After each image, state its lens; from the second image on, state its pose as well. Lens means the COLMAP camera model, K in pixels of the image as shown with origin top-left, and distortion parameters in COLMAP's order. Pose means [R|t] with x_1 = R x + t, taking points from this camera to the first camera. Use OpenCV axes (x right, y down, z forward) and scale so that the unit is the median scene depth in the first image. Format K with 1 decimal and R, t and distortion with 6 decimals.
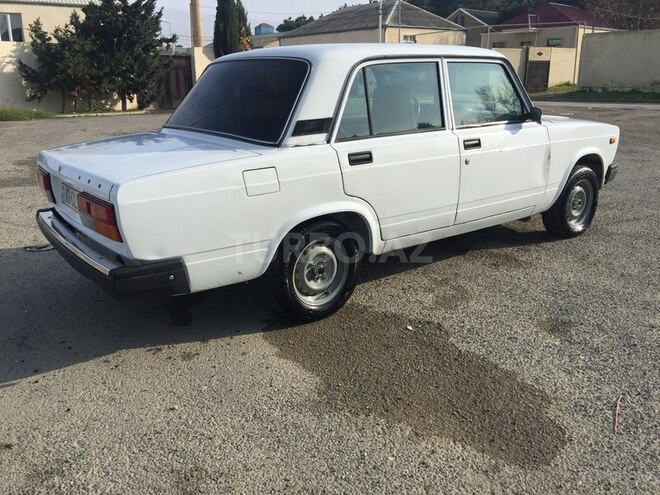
lens RADIAL K [[553.9, 0, 326.7], [0, 553.9, 244.5], [0, 0, 1]] dist [0.078340, -0.117257]
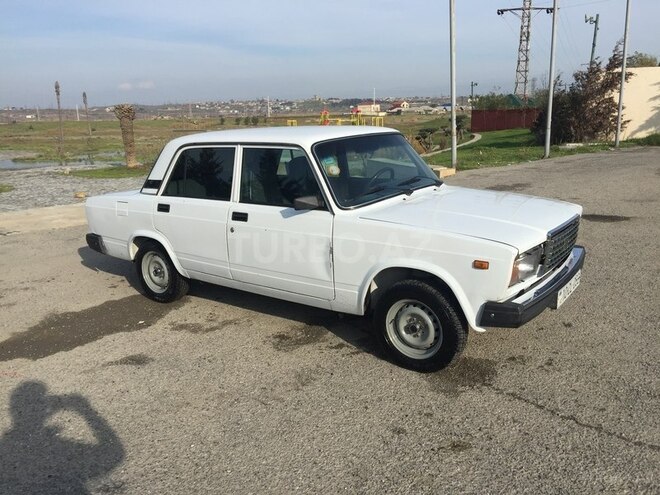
lens RADIAL K [[553.9, 0, 326.7], [0, 553.9, 244.5], [0, 0, 1]] dist [0.078340, -0.117257]
pose [[0.281964, 0.226674, -0.932263, 1.433866], [-0.244639, 0.956557, 0.158590, -0.358966], [0.927711, 0.183351, 0.325168, 0.808388]]
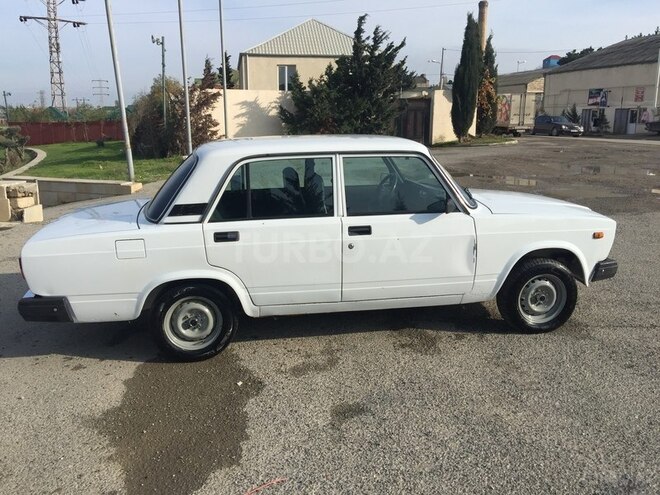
lens RADIAL K [[553.9, 0, 326.7], [0, 553.9, 244.5], [0, 0, 1]] dist [0.078340, -0.117257]
pose [[0.888009, 0.108672, -0.446800, 0.701281], [-0.133474, 0.990754, -0.024304, -0.119697], [0.440027, 0.081218, 0.894304, -0.001843]]
